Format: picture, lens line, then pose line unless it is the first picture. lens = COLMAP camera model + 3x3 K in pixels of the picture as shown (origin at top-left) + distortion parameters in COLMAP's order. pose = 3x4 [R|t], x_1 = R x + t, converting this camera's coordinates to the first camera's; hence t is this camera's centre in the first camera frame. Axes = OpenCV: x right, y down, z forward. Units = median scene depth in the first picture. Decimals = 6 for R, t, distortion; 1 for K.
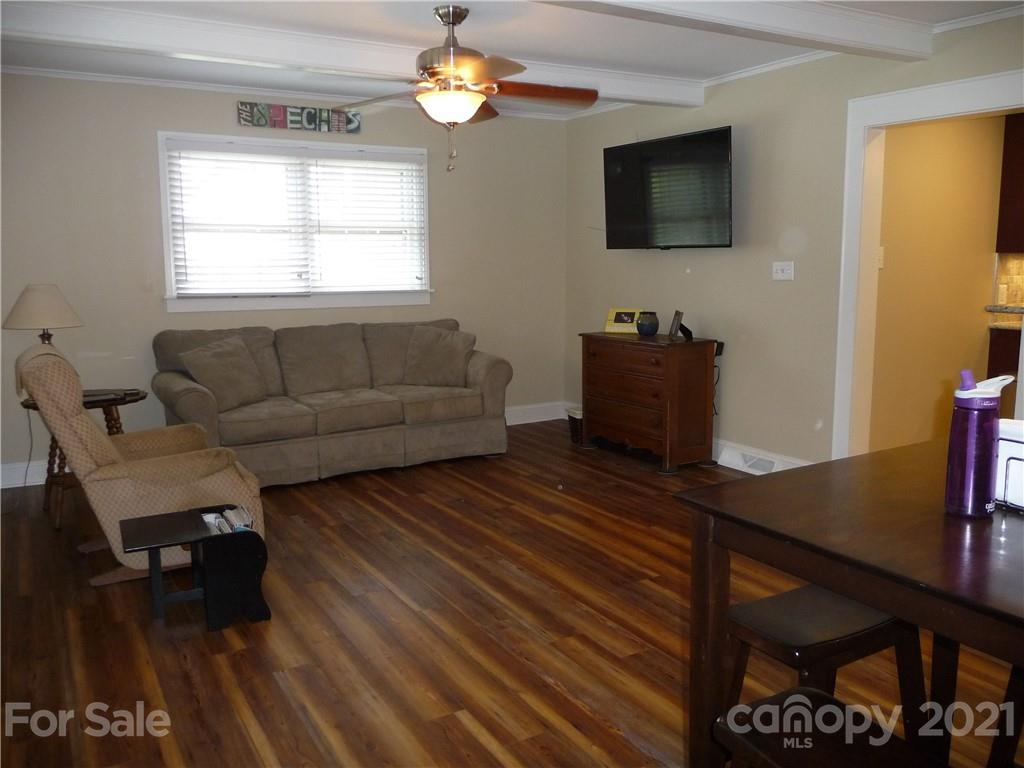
lens RADIAL K [[841.2, 0, 512.0], [0, 841.2, 388.0], [0, 0, 1]] dist [-0.039441, 0.024204]
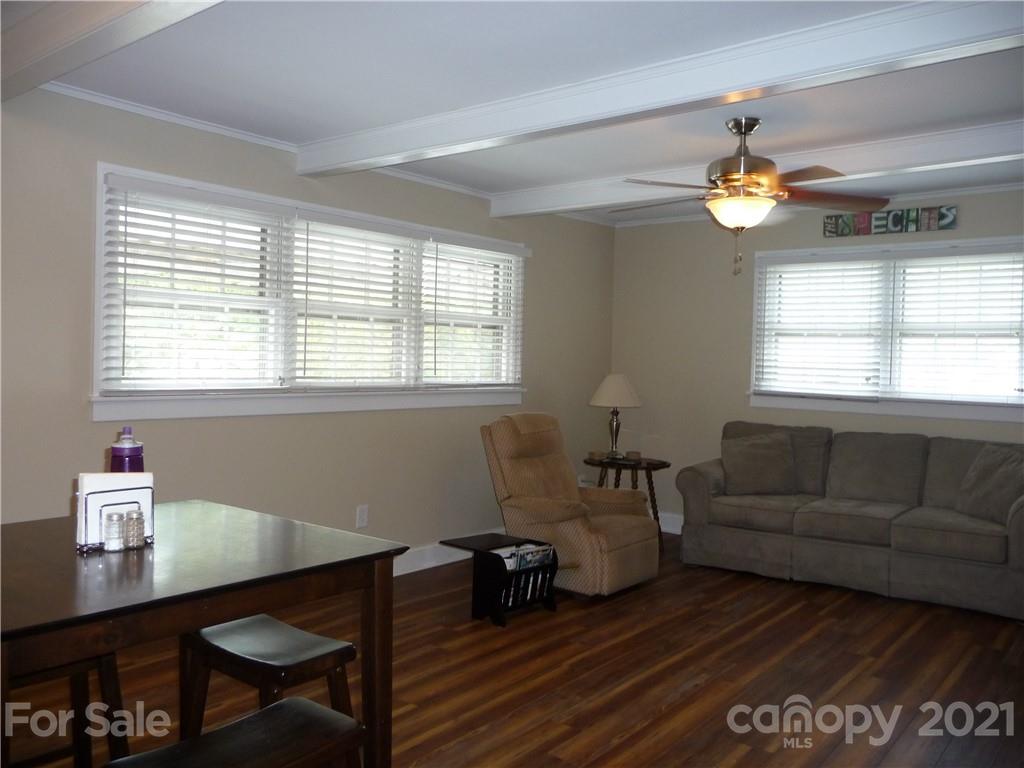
lens RADIAL K [[841.2, 0, 506.8], [0, 841.2, 379.3], [0, 0, 1]] dist [-0.039441, 0.024204]
pose [[0.339888, 0.034870, -0.939819, 0.581834], [-0.164058, 0.986188, -0.022741, -0.048058], [0.926046, 0.161915, 0.340915, 0.308236]]
